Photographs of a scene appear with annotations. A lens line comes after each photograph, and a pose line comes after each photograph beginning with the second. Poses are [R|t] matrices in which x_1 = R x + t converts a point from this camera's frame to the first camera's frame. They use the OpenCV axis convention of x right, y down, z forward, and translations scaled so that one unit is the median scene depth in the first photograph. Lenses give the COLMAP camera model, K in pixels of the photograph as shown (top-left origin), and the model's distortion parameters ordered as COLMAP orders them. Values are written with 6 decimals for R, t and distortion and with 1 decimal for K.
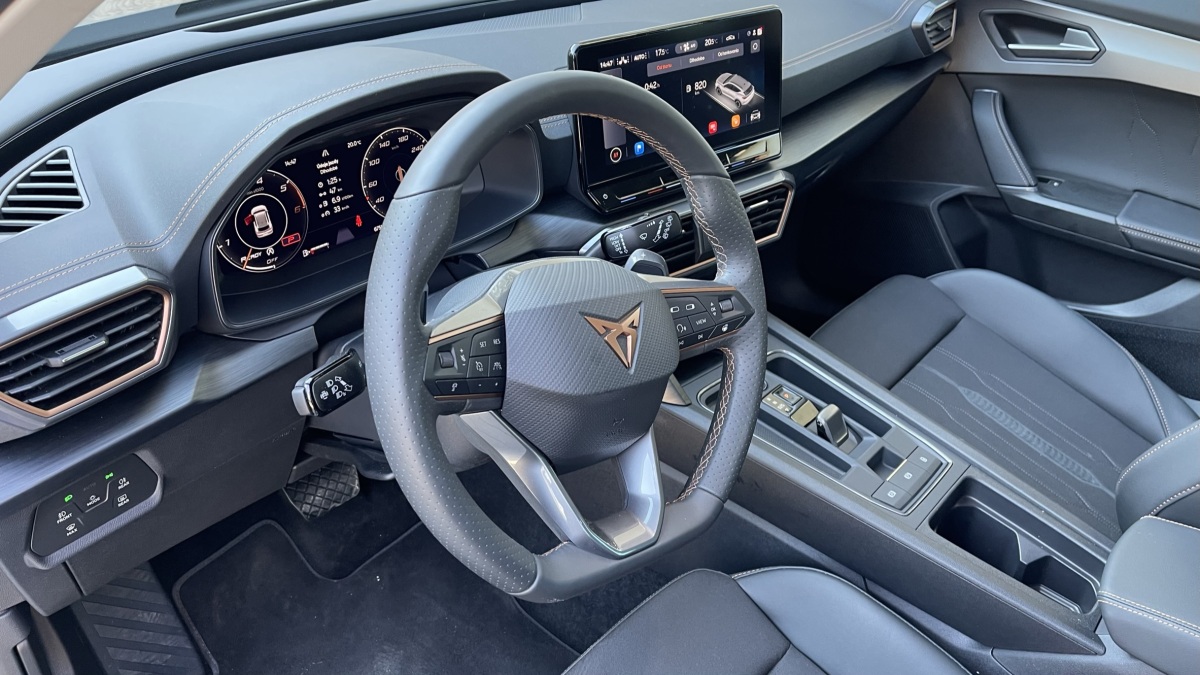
lens RADIAL K [[919.2, 0, 604.2], [0, 919.2, 344.3], [0, 0, 1]] dist [0.031220, -0.000911]
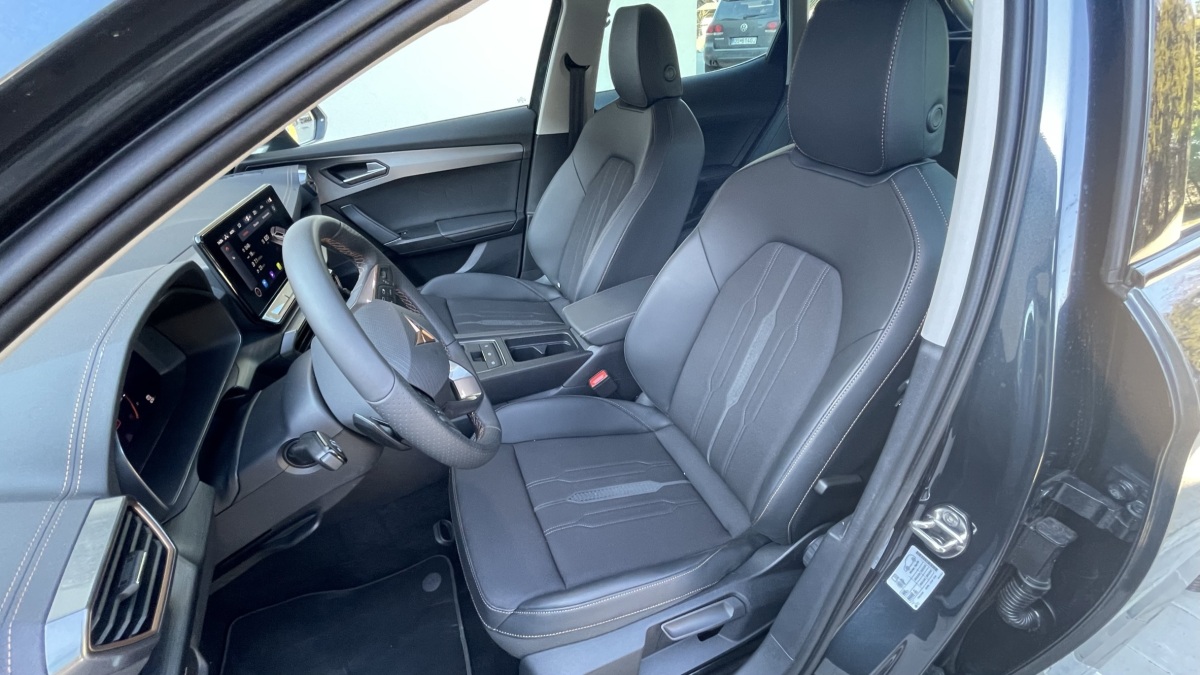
lens RADIAL K [[483.2, 0, 604.5], [0, 483.2, 333.9], [0, 0, 1]] dist [-0.003461, -0.000213]
pose [[0.429695, -0.529310, 0.731569, -0.346281], [0.545454, 0.797811, 0.256860, -0.037158], [-0.719613, 0.288666, 0.631529, 0.077177]]
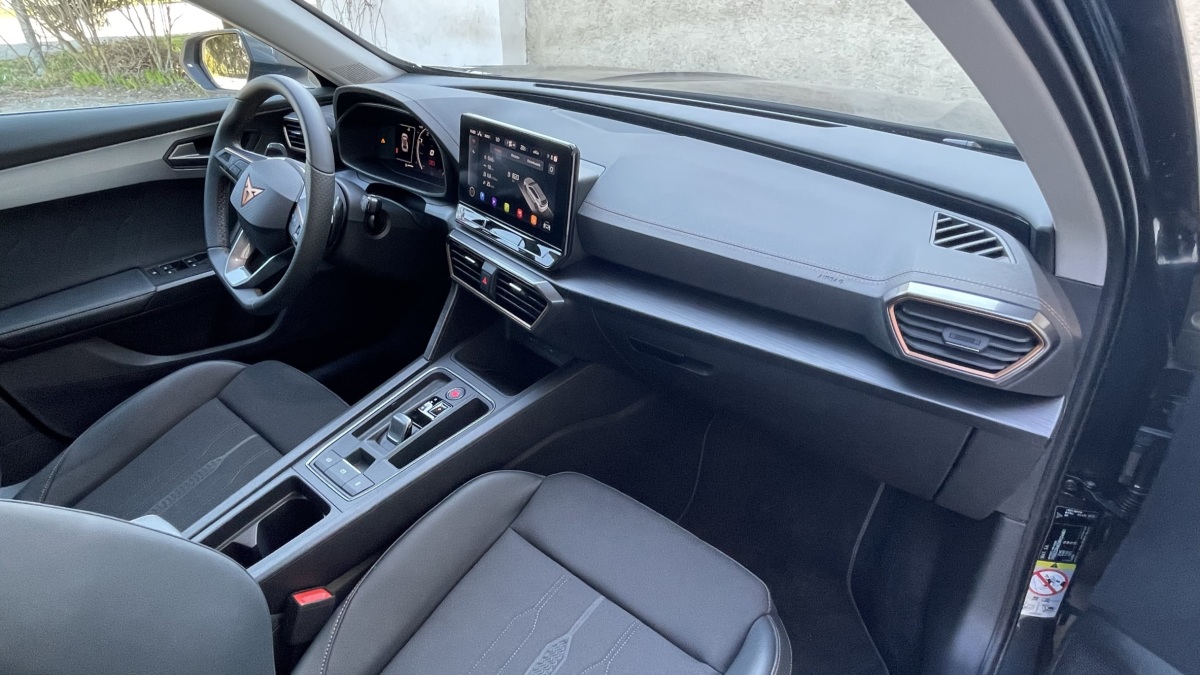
lens RADIAL K [[648.8, 0, 606.9], [0, 648.8, 334.8], [0, 0, 1]] dist [-0.000015, -0.000378]
pose [[0.012246, 0.468963, -0.883133, 1.013958], [-0.540786, 0.745995, 0.388641, -0.533620], [0.841071, 0.472827, 0.262744, 0.953478]]
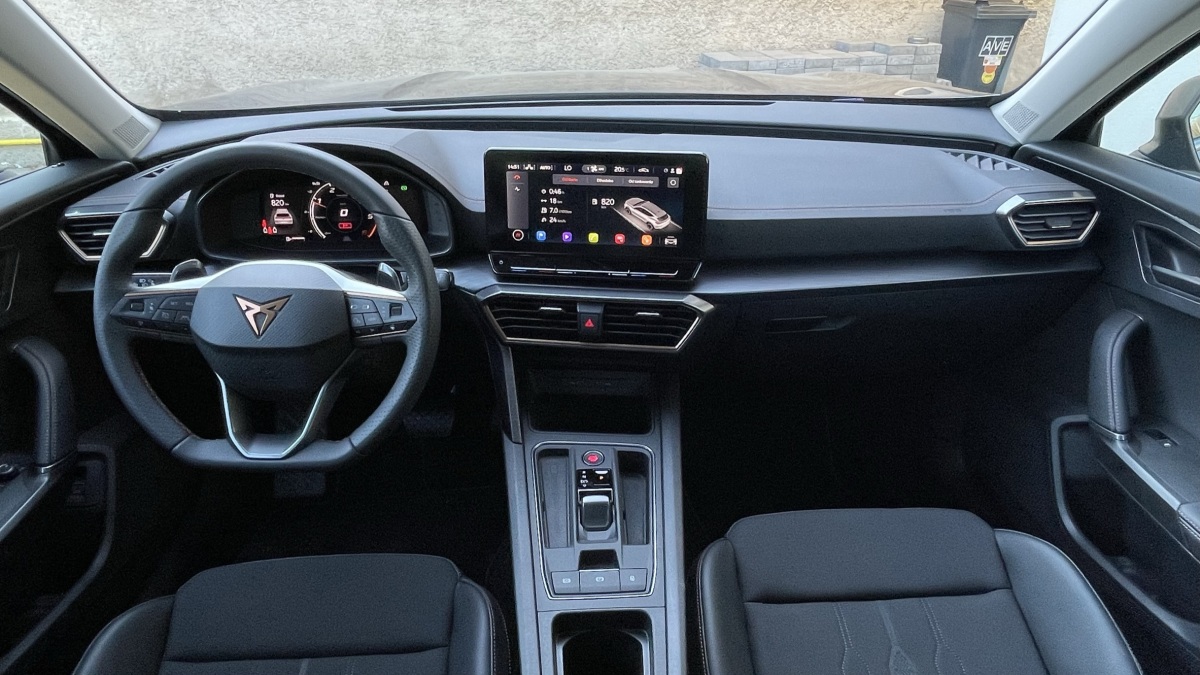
lens RADIAL K [[763.4, 0, 603.5], [0, 763.4, 338.6], [0, 0, 1]] dist [0.000188, -0.004047]
pose [[0.682410, 0.315048, -0.659592, 0.808427], [-0.374278, 0.925689, 0.054922, -0.163333], [0.627880, 0.209392, 0.749615, 0.270735]]
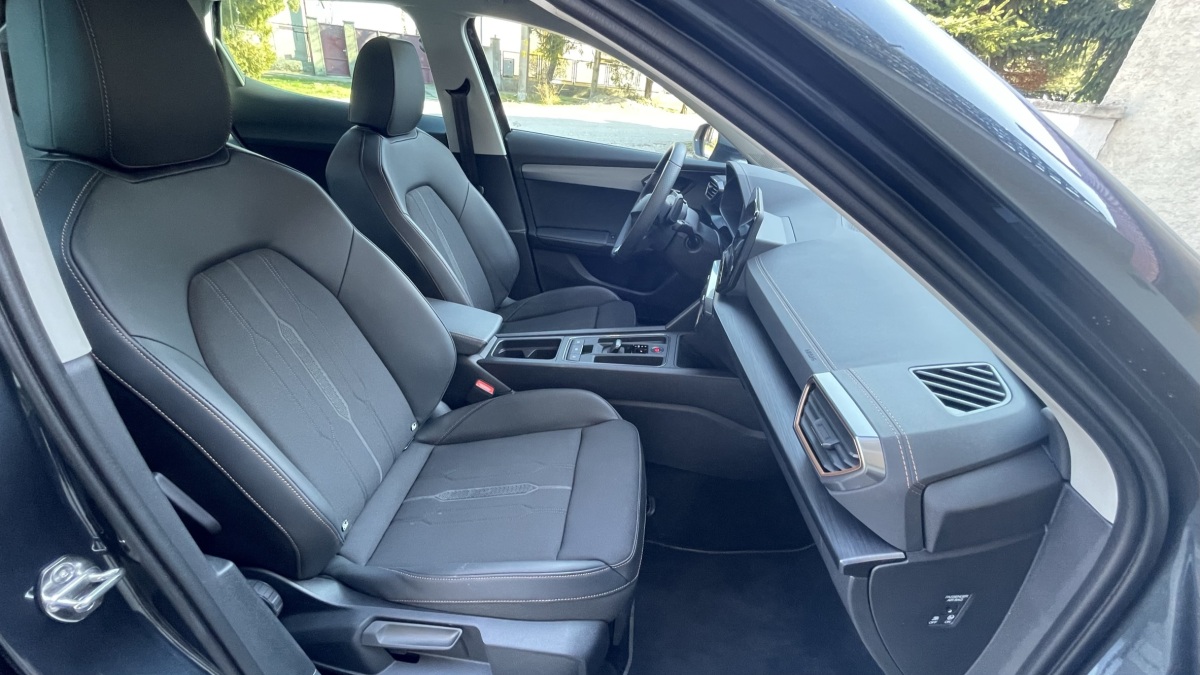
lens RADIAL K [[483.2, 0, 593.5], [0, 483.2, 327.1], [0, 0, 1]] dist [-0.003461, -0.000213]
pose [[-0.811492, 0.188037, -0.553284, 0.929655], [-0.393980, 0.523218, 0.755661, -0.797939], [0.431580, 0.831195, -0.350504, 1.358405]]
